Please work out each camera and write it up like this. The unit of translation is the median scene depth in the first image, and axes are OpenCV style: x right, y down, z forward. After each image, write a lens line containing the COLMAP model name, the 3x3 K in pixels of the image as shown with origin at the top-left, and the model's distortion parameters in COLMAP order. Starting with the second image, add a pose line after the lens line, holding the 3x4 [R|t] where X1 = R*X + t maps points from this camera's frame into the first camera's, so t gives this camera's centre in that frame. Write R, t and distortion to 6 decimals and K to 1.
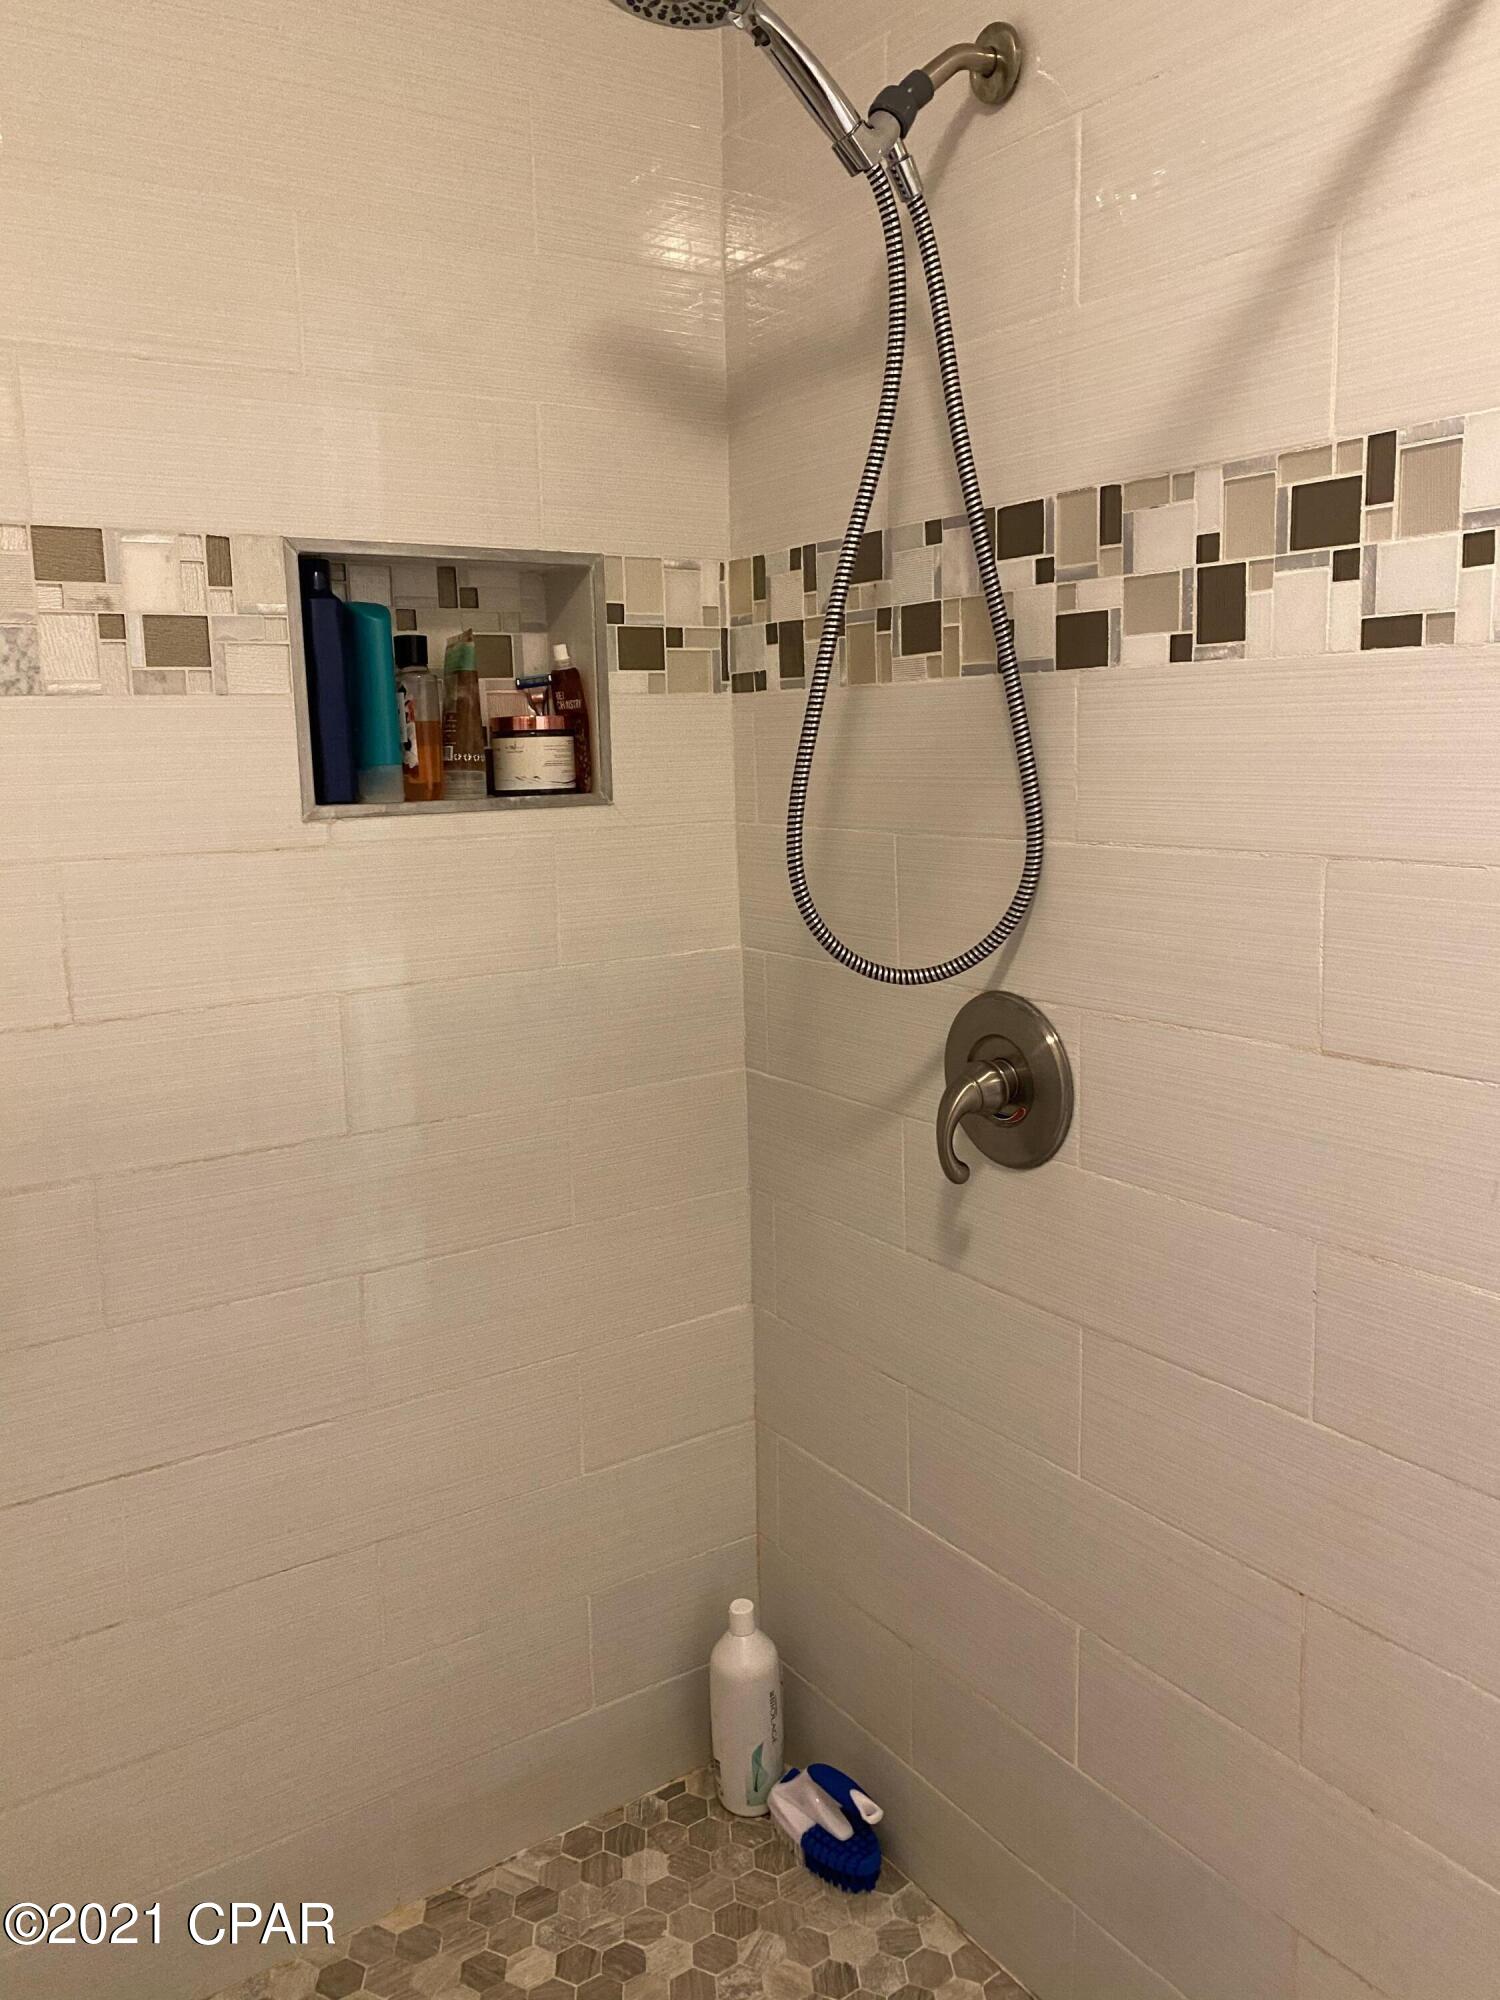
lens RADIAL K [[1522.0, 0, 747.6], [0, 1522.0, 990.2], [0, 0, 1]] dist [0.015676, -0.017985]
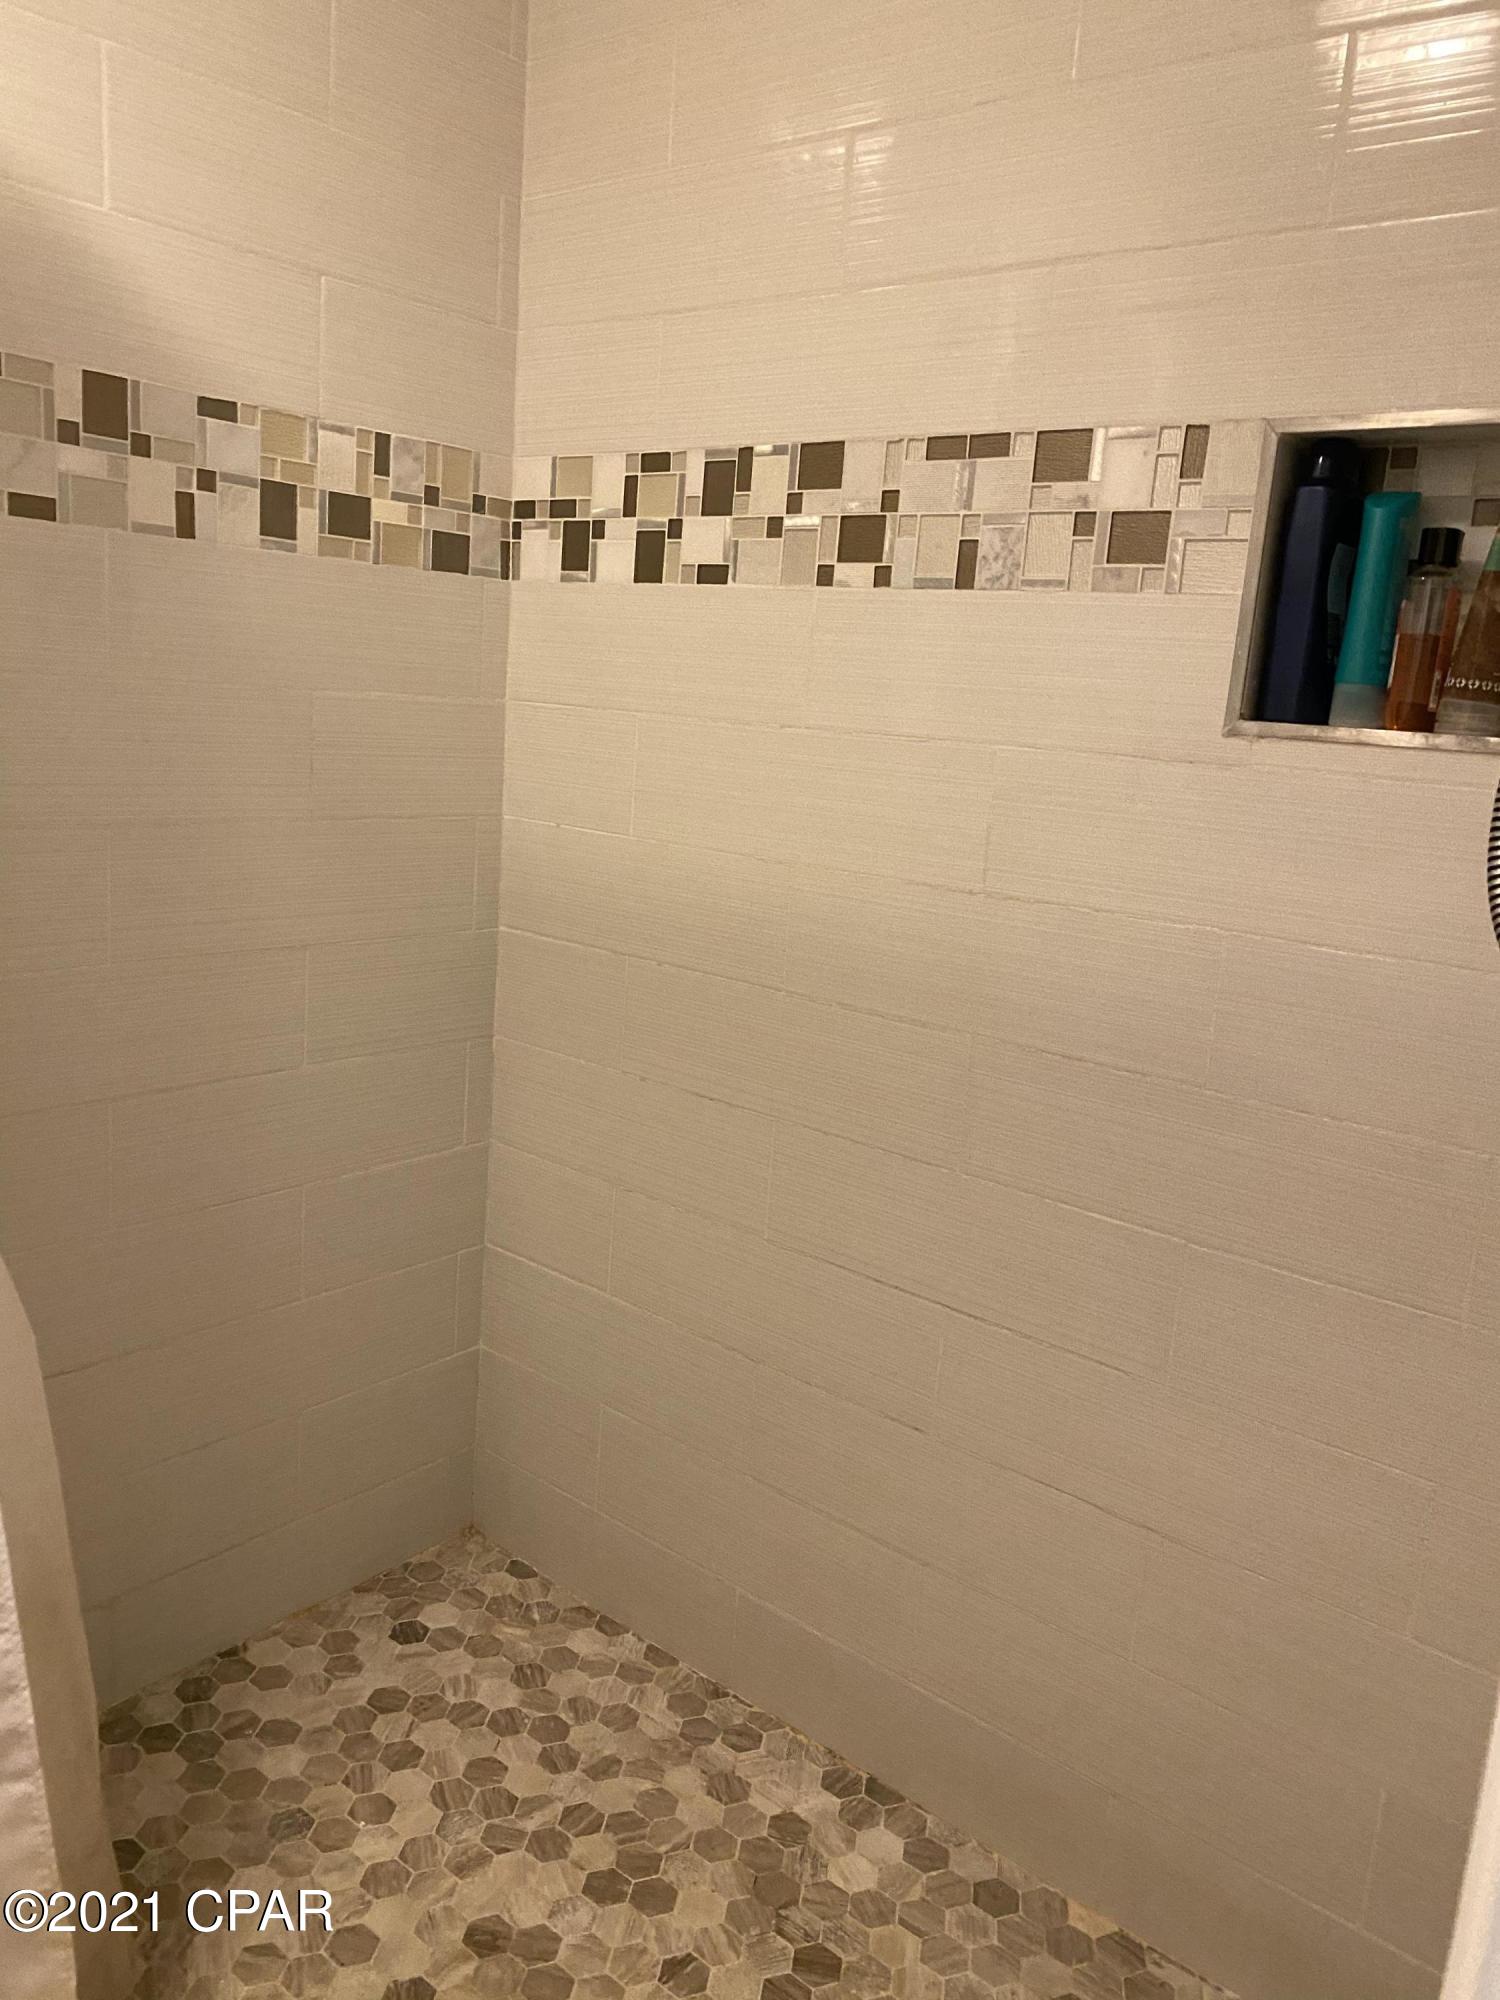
lens RADIAL K [[1522.0, 0, 746.0], [0, 1522.0, 1012.7], [0, 0, 1]] dist [0.015676, -0.017985]
pose [[0.284587, 0.240294, -0.928046, 0.540614], [-0.239678, 0.955166, 0.173818, -0.043706], [0.928205, 0.172966, 0.329421, 0.480836]]
